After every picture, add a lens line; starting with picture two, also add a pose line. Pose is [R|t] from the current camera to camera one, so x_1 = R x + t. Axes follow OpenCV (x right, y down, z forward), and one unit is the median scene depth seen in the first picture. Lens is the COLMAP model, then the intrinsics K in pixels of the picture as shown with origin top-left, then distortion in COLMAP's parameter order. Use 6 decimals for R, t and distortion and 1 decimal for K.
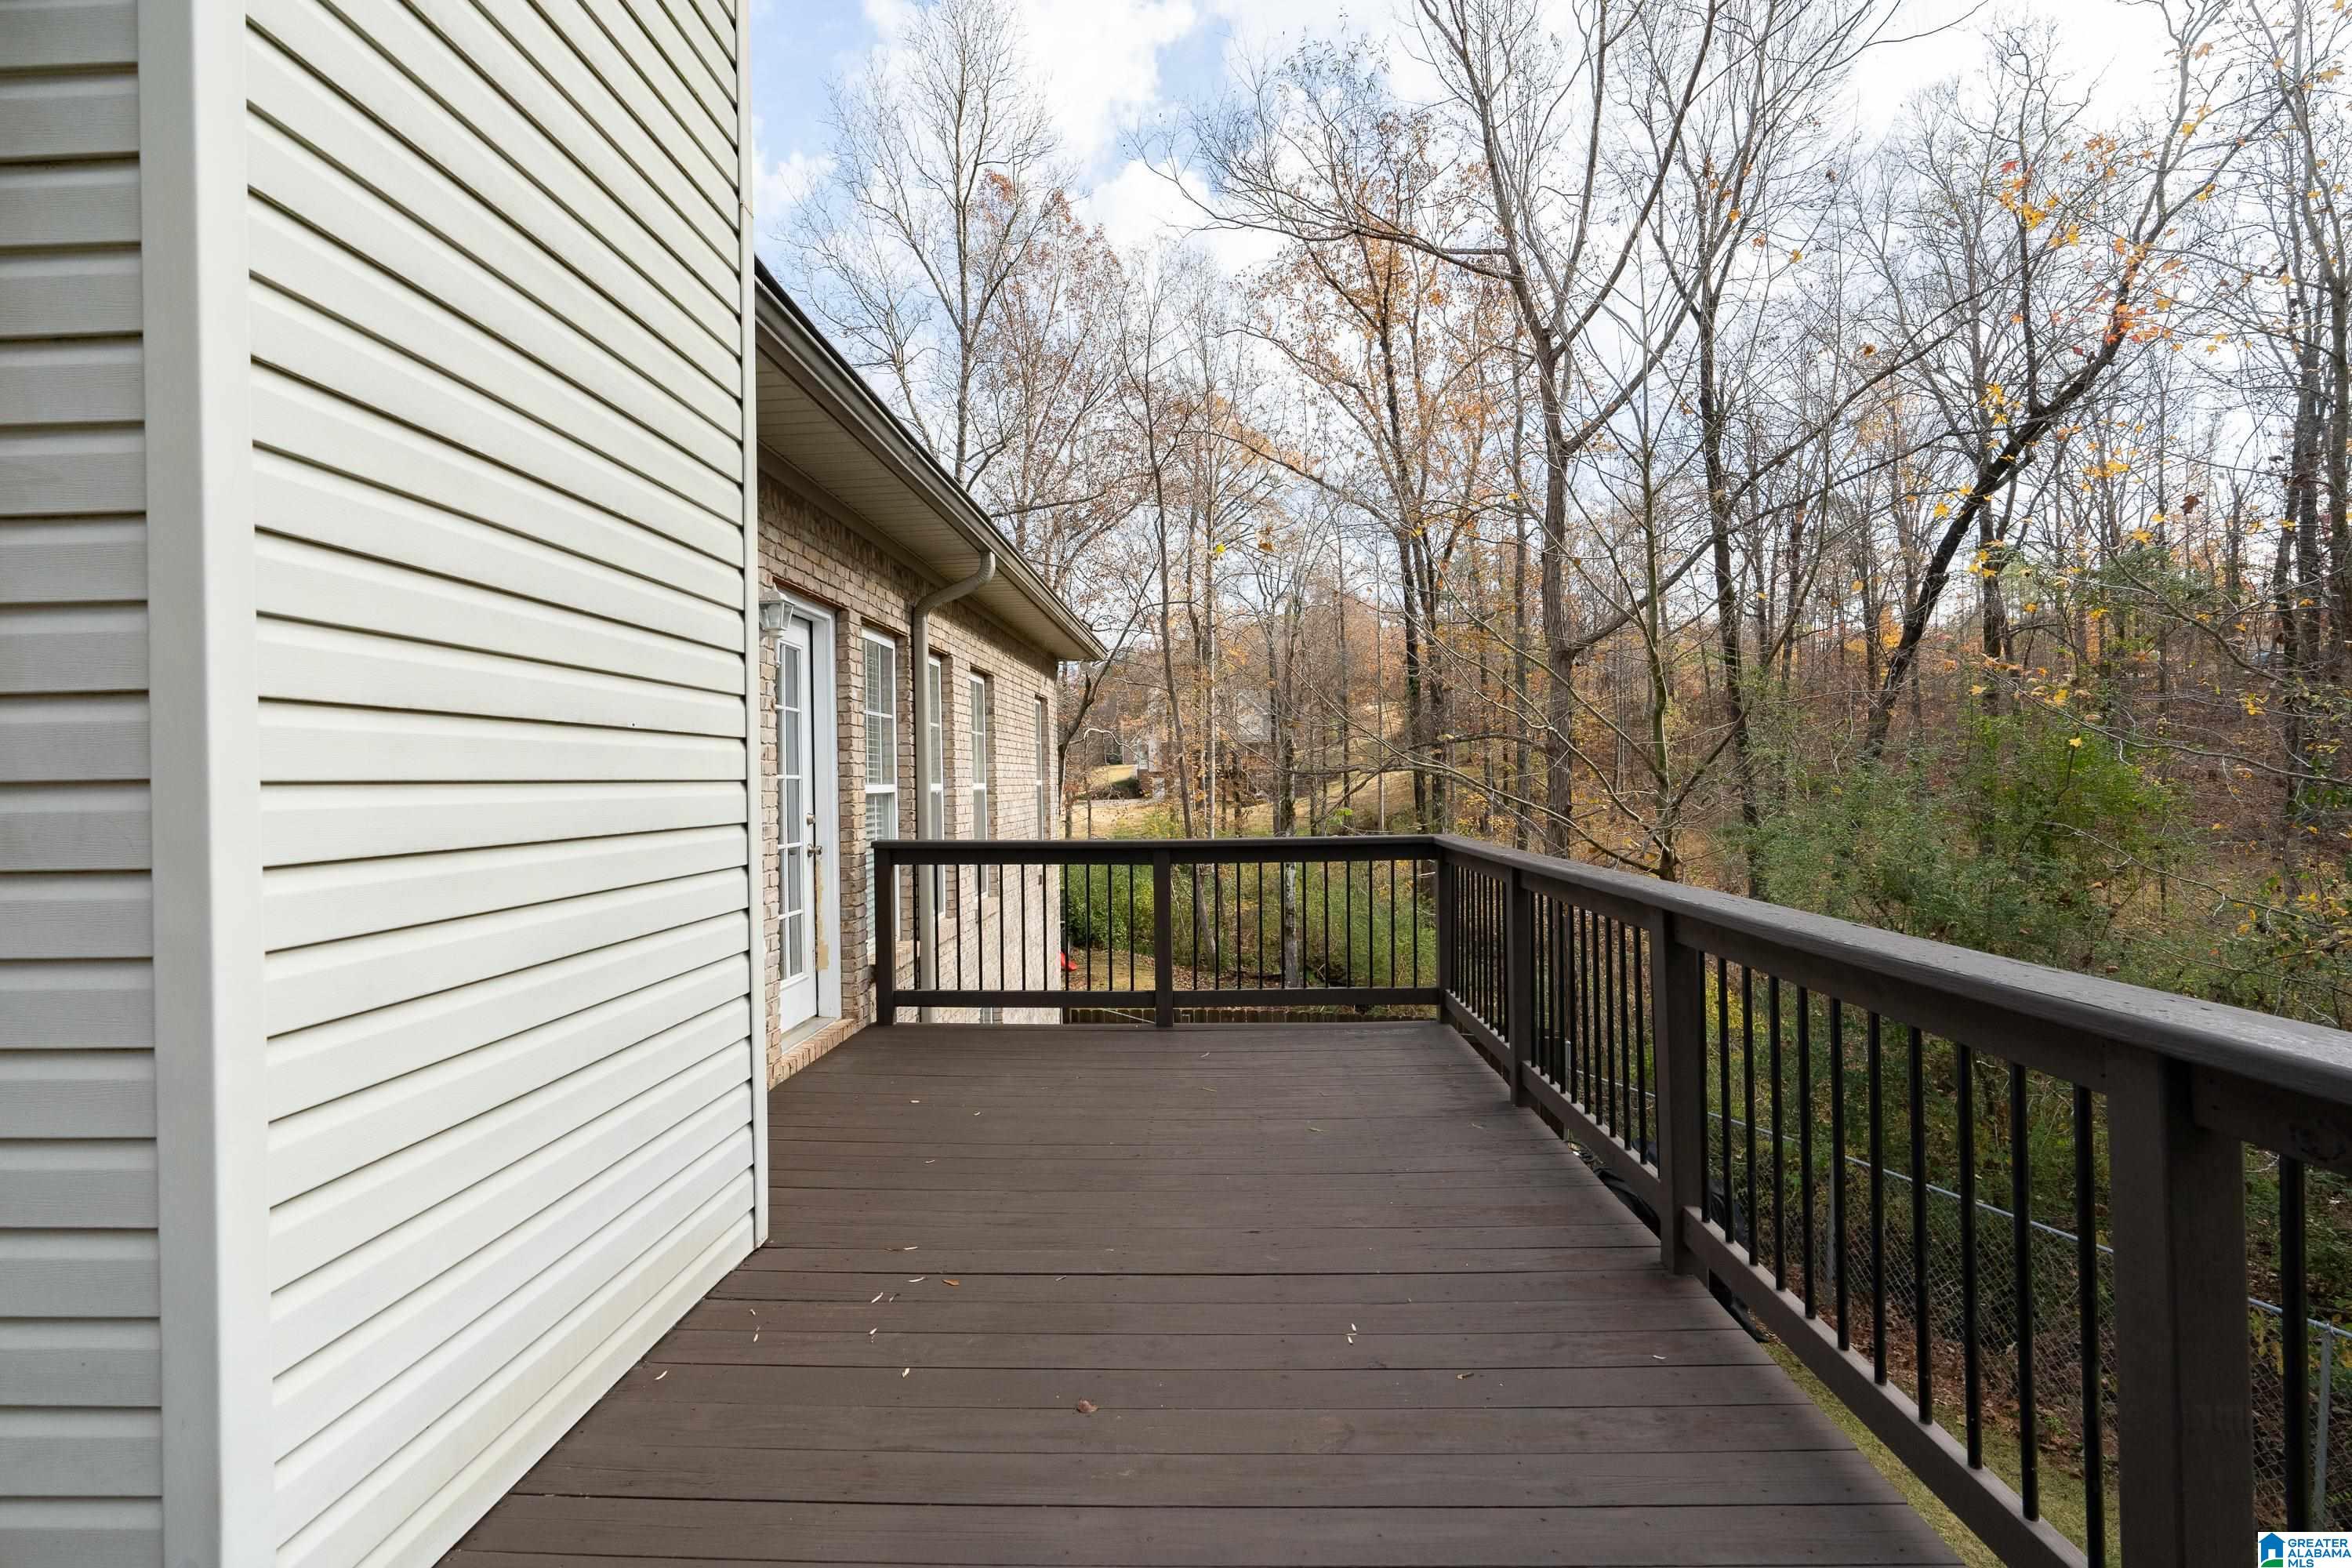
lens RADIAL K [[1062.0, 0, 1176.0], [0, 1062.0, 784.0], [0, 0, 1]] dist [-0.006719, 0.000432]
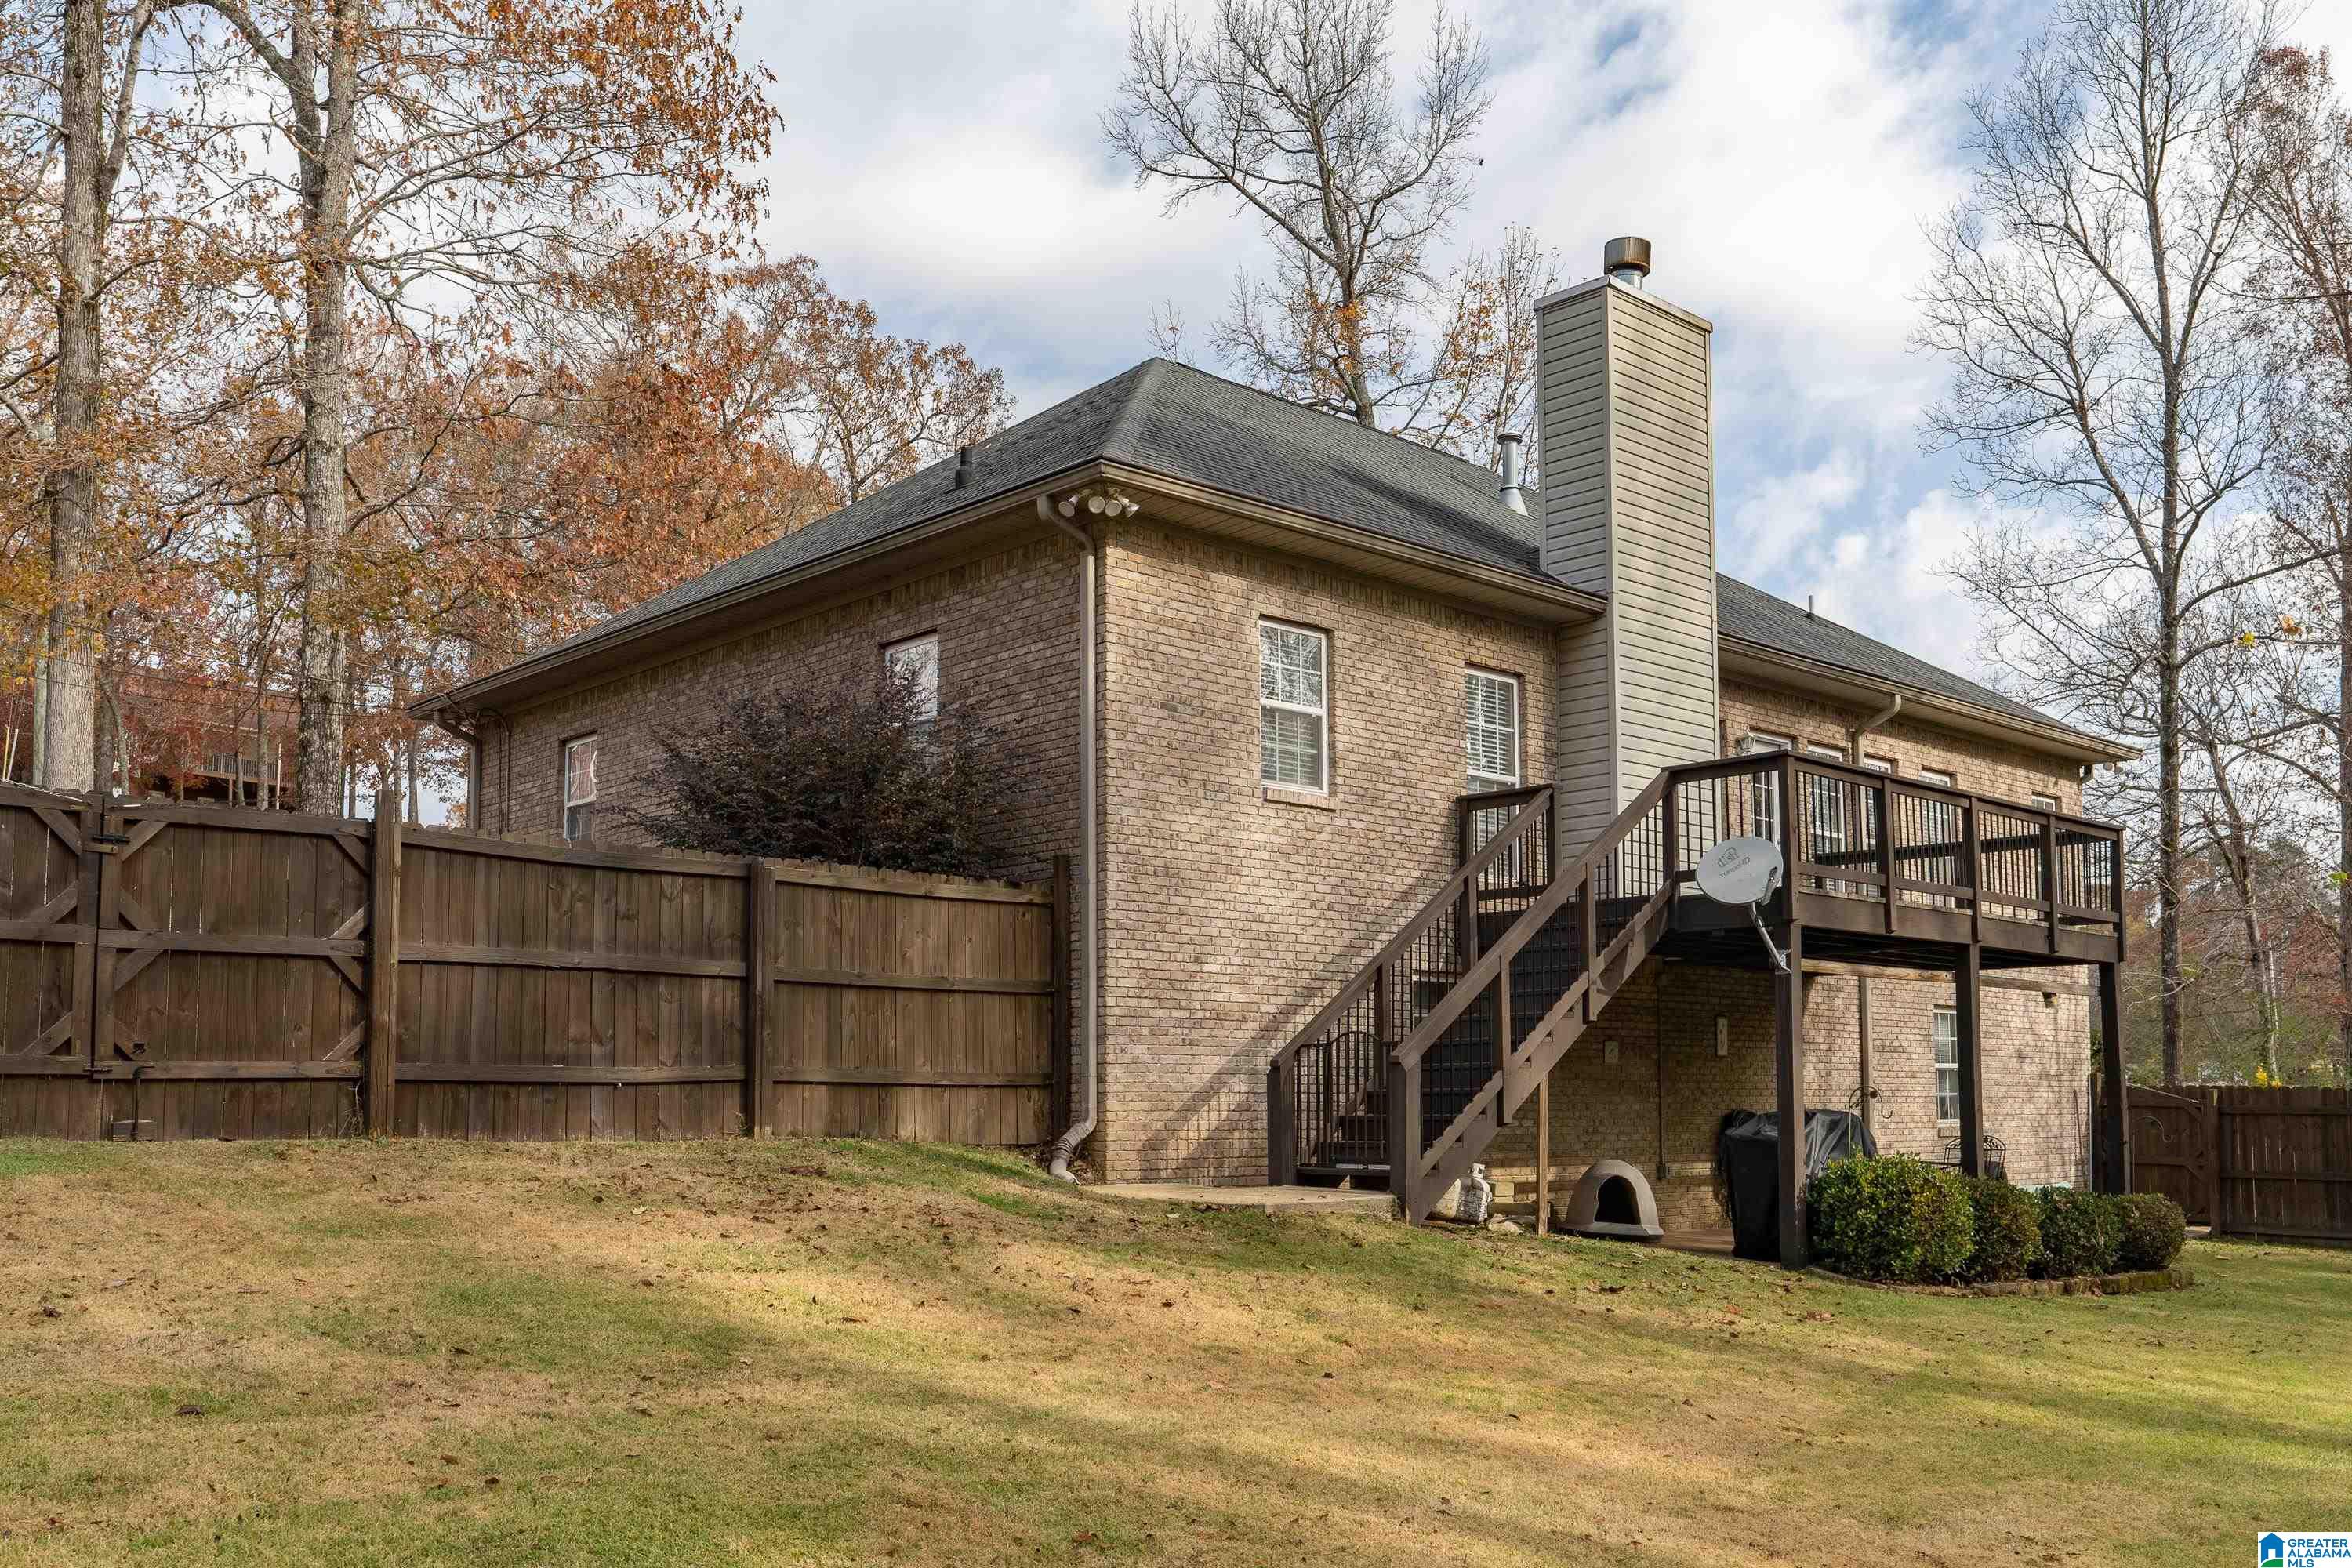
lens RADIAL K [[1970.5, 0, 1176.0], [0, 1970.5, 784.0], [0, 0, 1]] dist [0.005248, 0.002756]
pose [[0.702712, -0.082334, -0.706694, 0.273581], [-0.025820, 0.989676, -0.140978, 0.085865], [0.711006, 0.117314, 0.693331, -0.423091]]
